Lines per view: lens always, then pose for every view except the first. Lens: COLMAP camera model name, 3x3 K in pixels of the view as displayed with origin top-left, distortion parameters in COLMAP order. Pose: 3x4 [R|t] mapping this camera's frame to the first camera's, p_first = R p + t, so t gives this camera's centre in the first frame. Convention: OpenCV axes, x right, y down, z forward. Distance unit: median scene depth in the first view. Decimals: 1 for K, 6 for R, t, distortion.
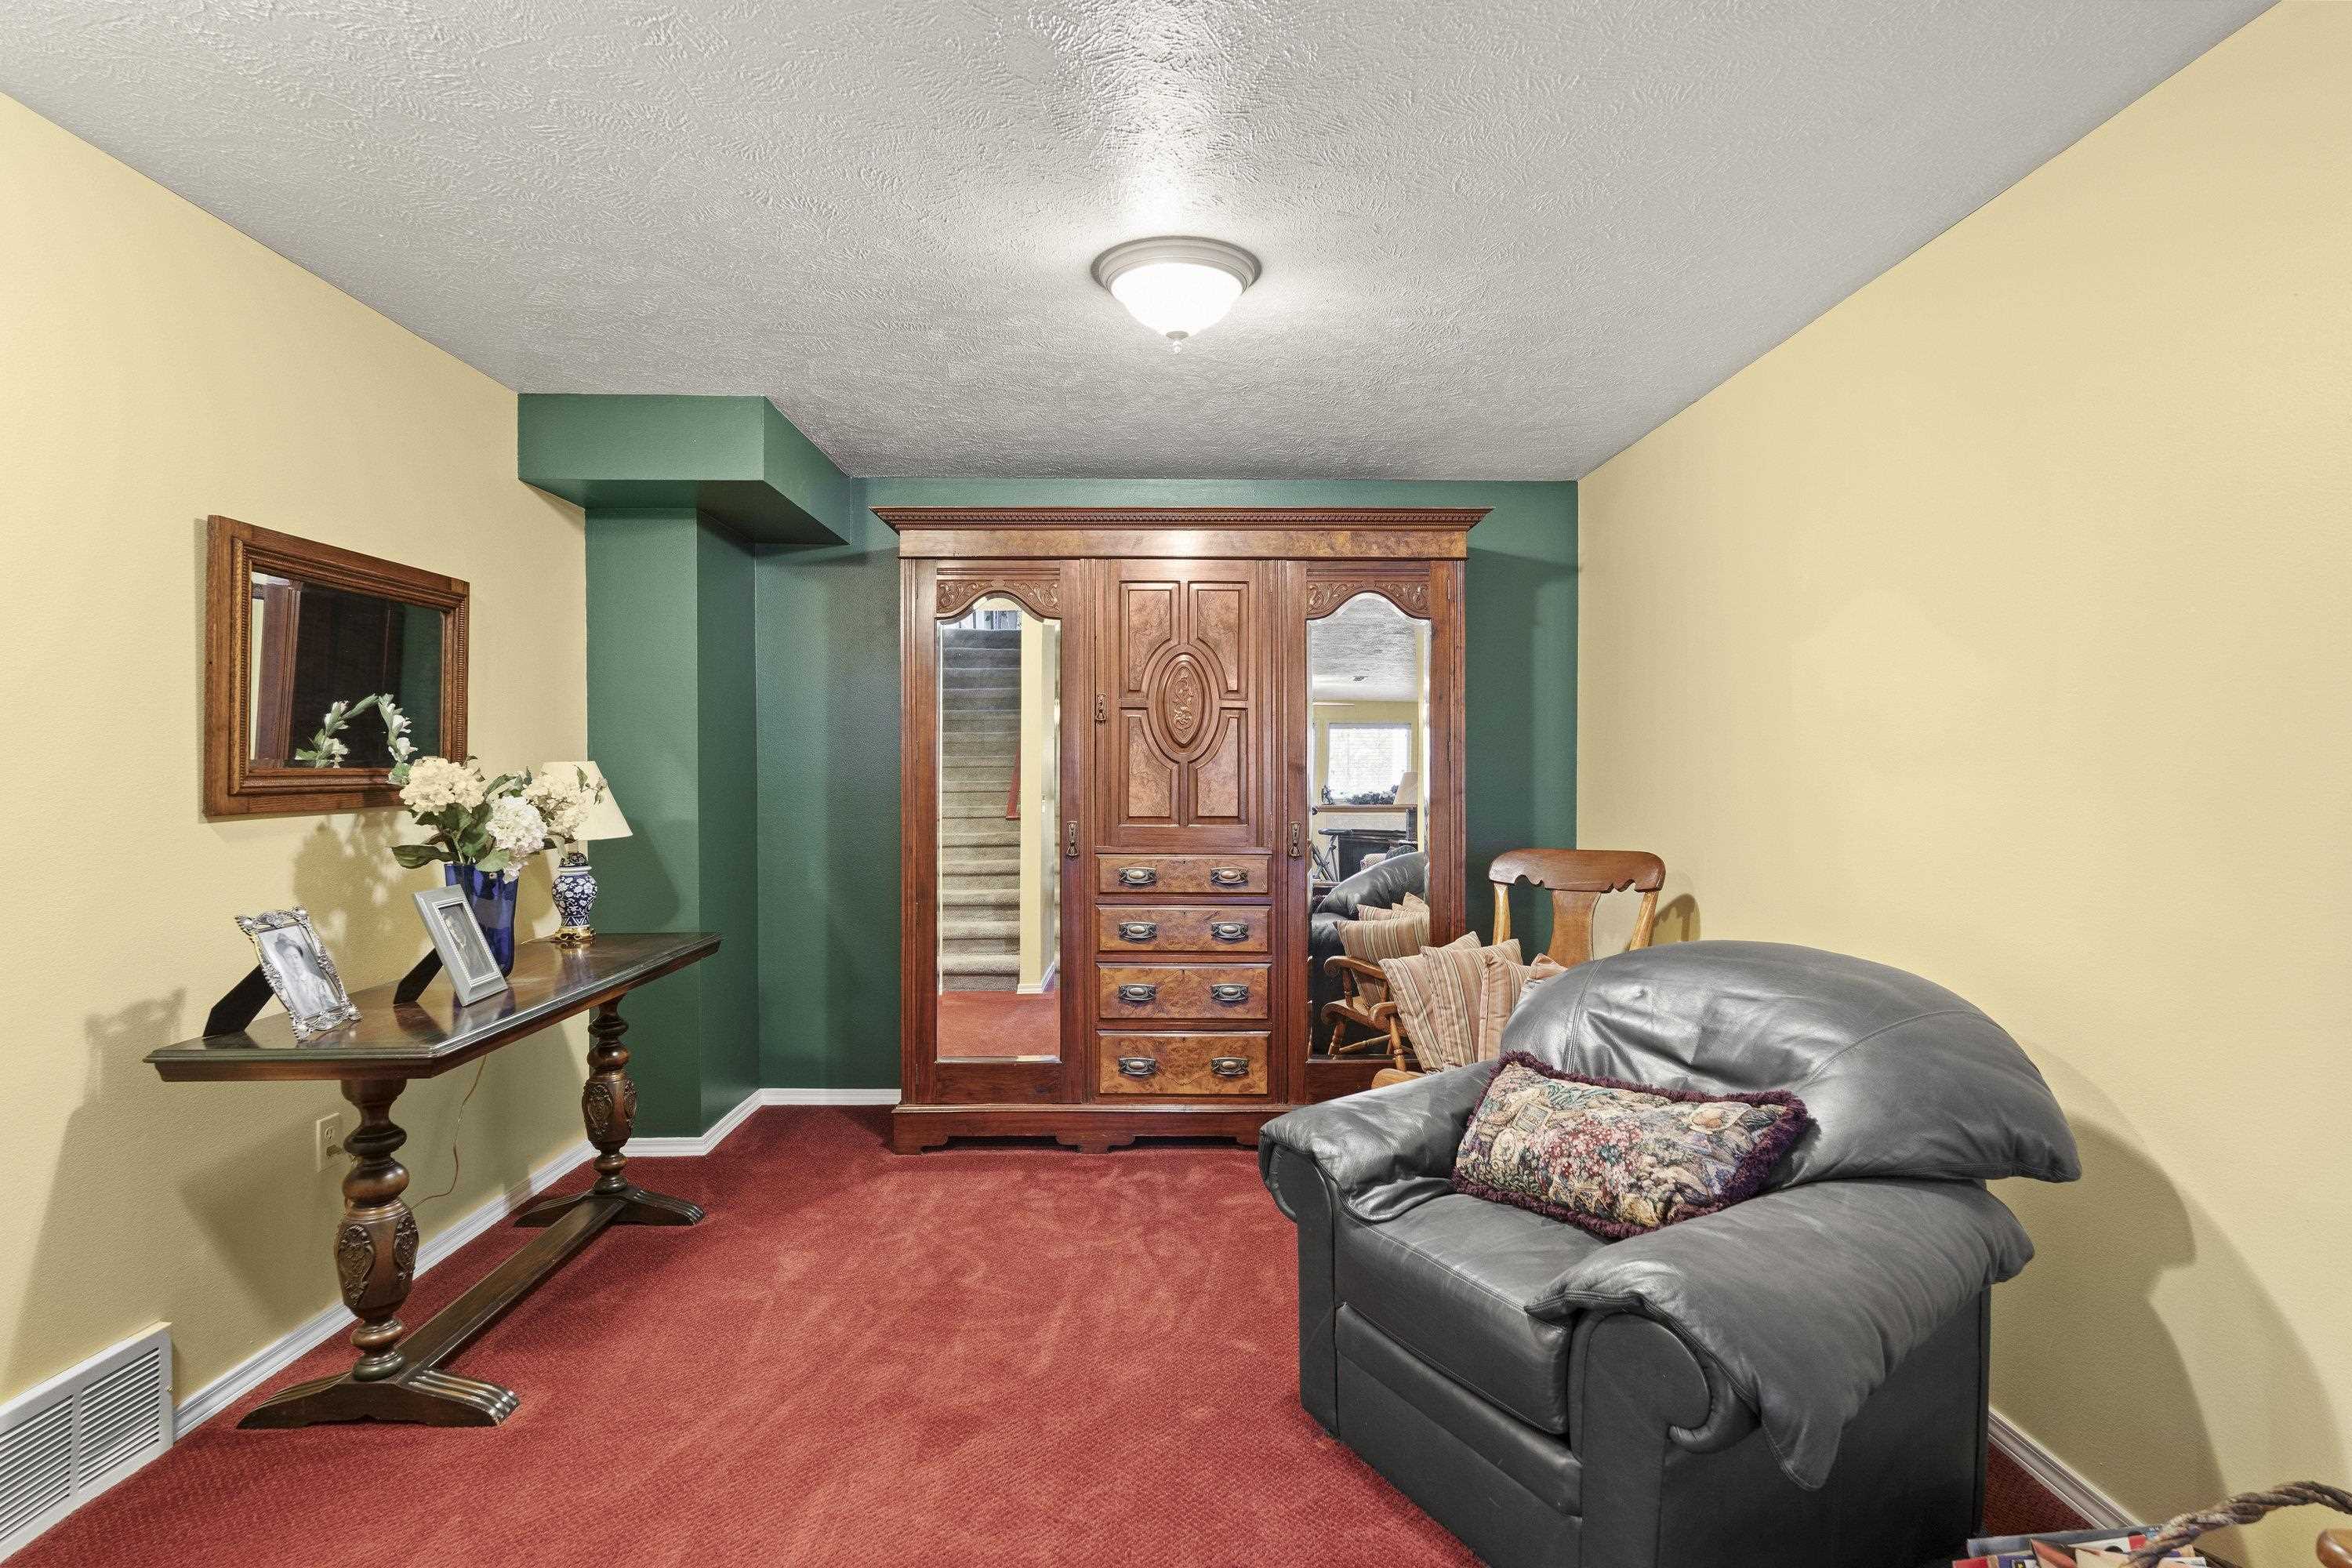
lens RADIAL K [[1266.6, 0, 1176.1], [0, 1266.6, 779.7], [0, 0, 1]] dist [-0.001584, 0.000495]
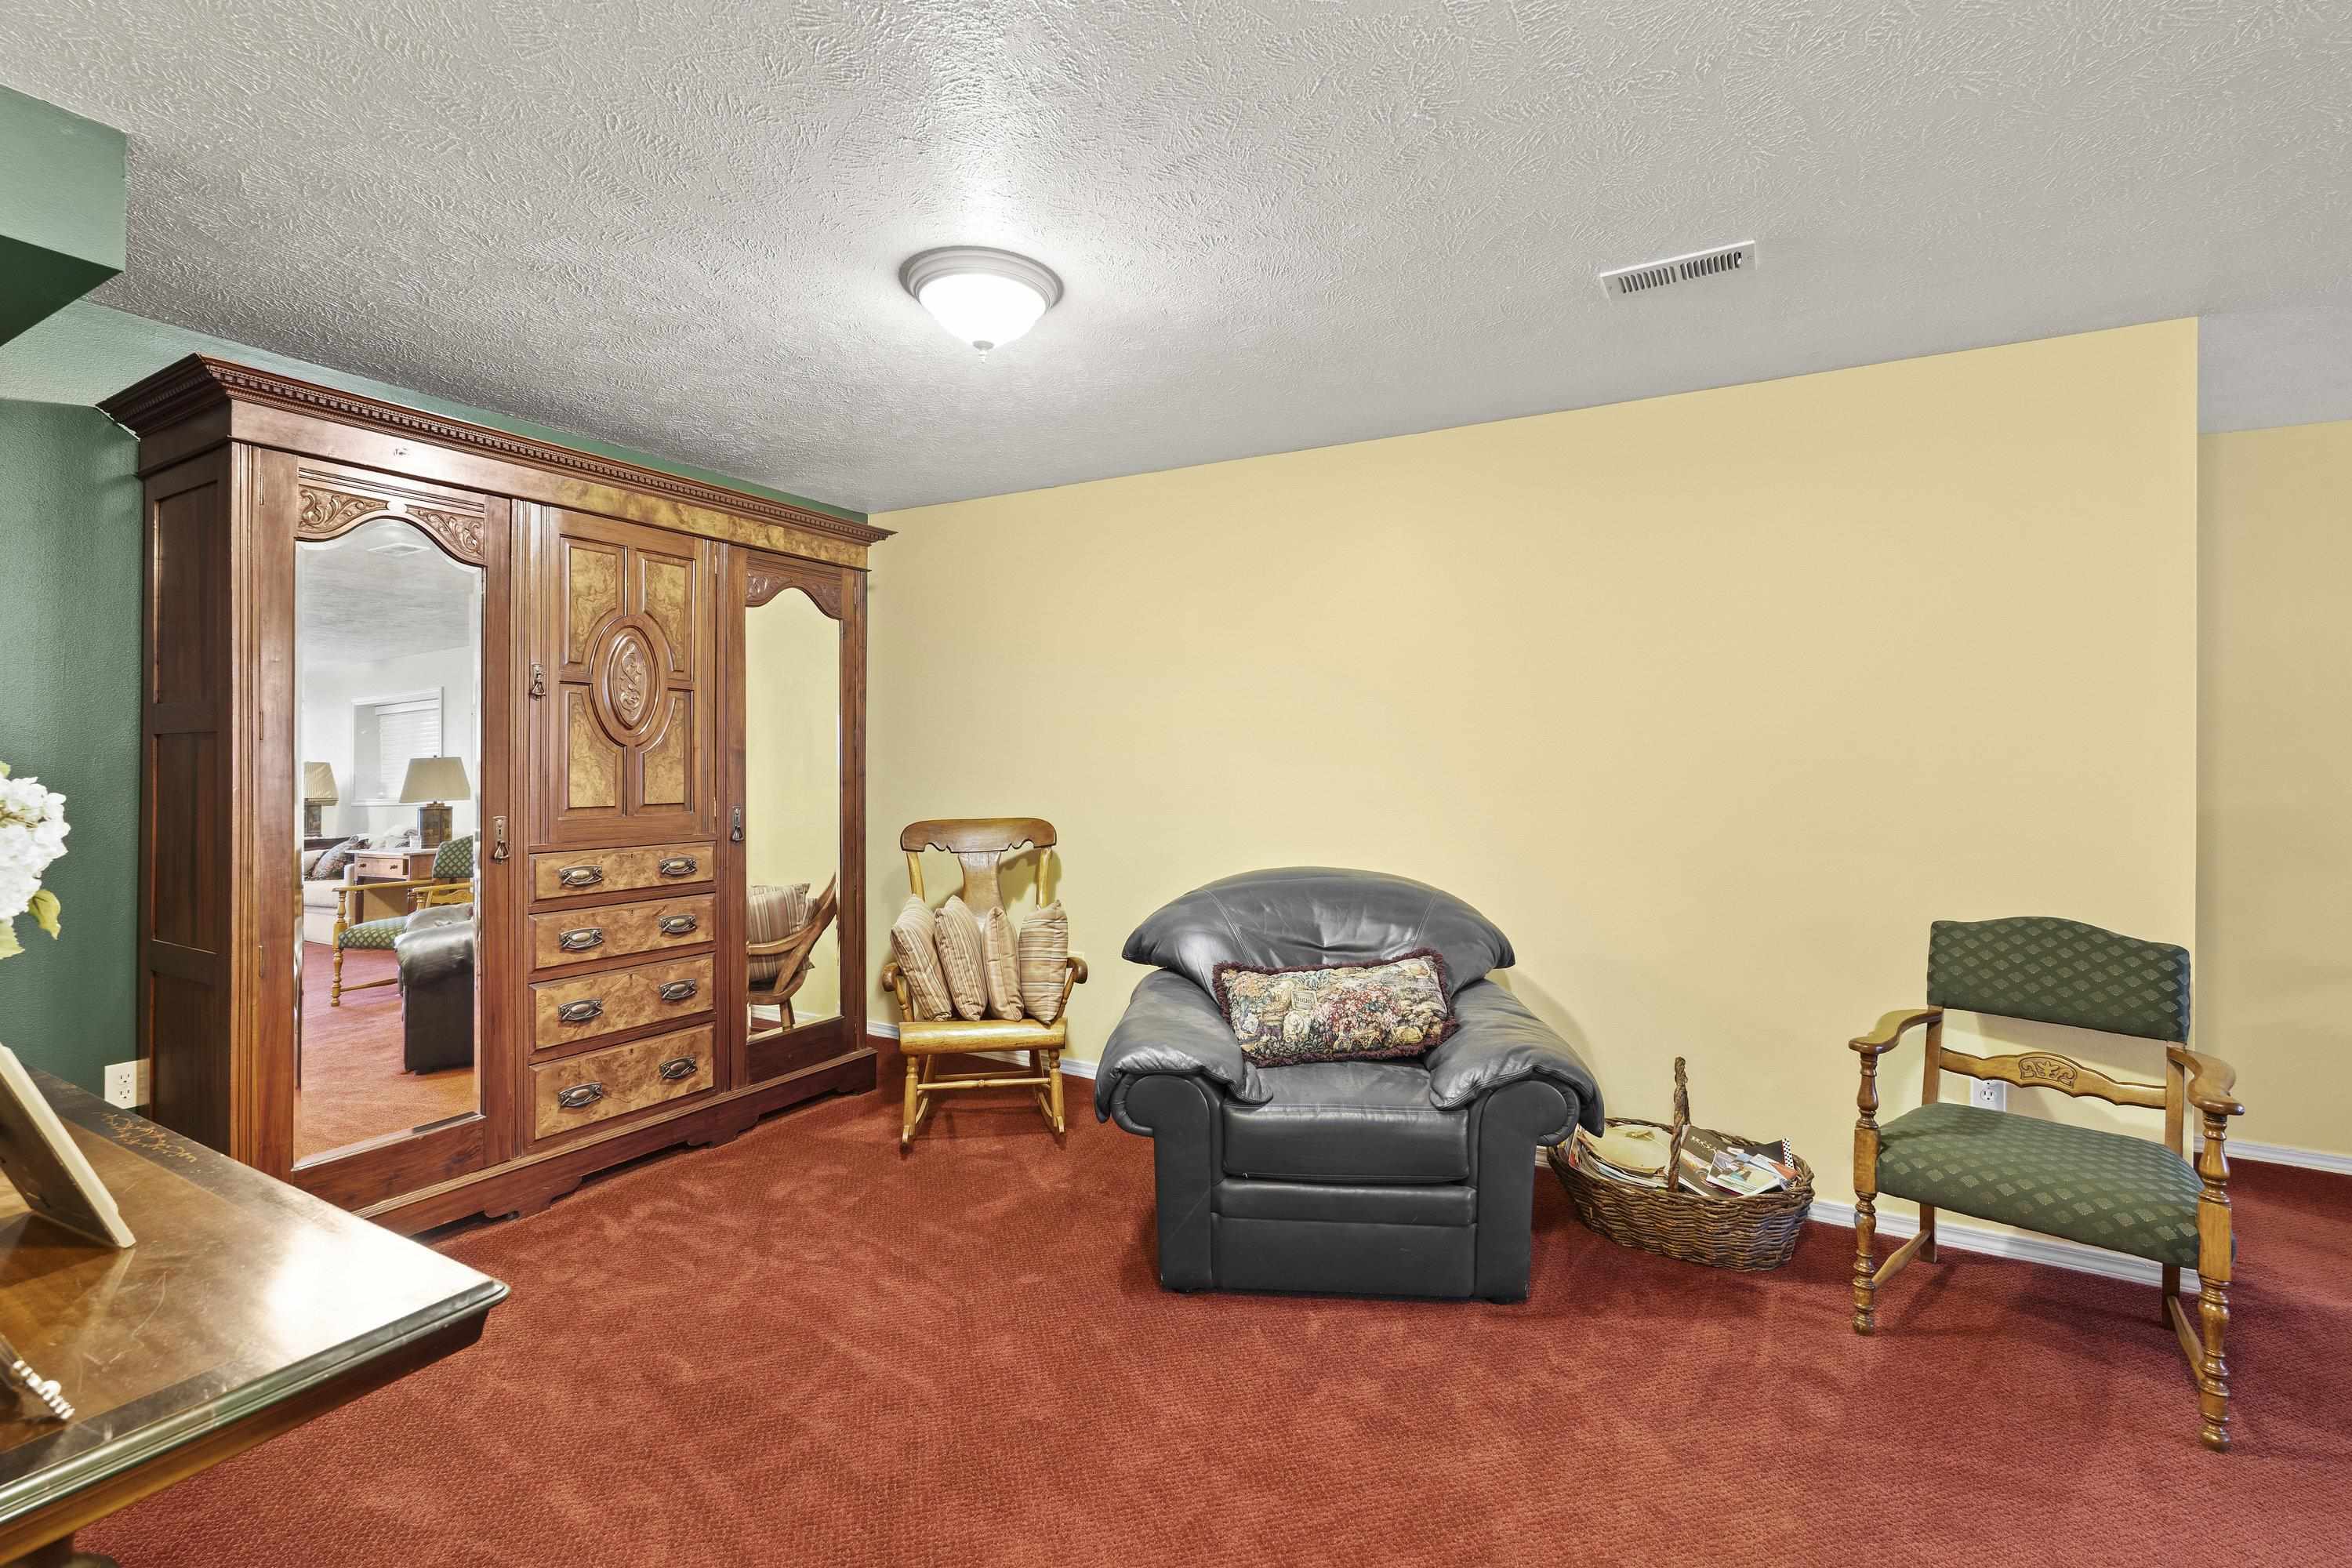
lens RADIAL K [[1023.9, 0, 1175.6], [0, 1023.9, 768.6], [0, 0, 1]] dist [0.003299, 0.000186]
pose [[0.509644, -0.005272, 0.860370, -0.426526], [0.003342, 0.999986, 0.004148, 0.000792], [-0.860379, 0.000761, 0.509654, 0.291148]]
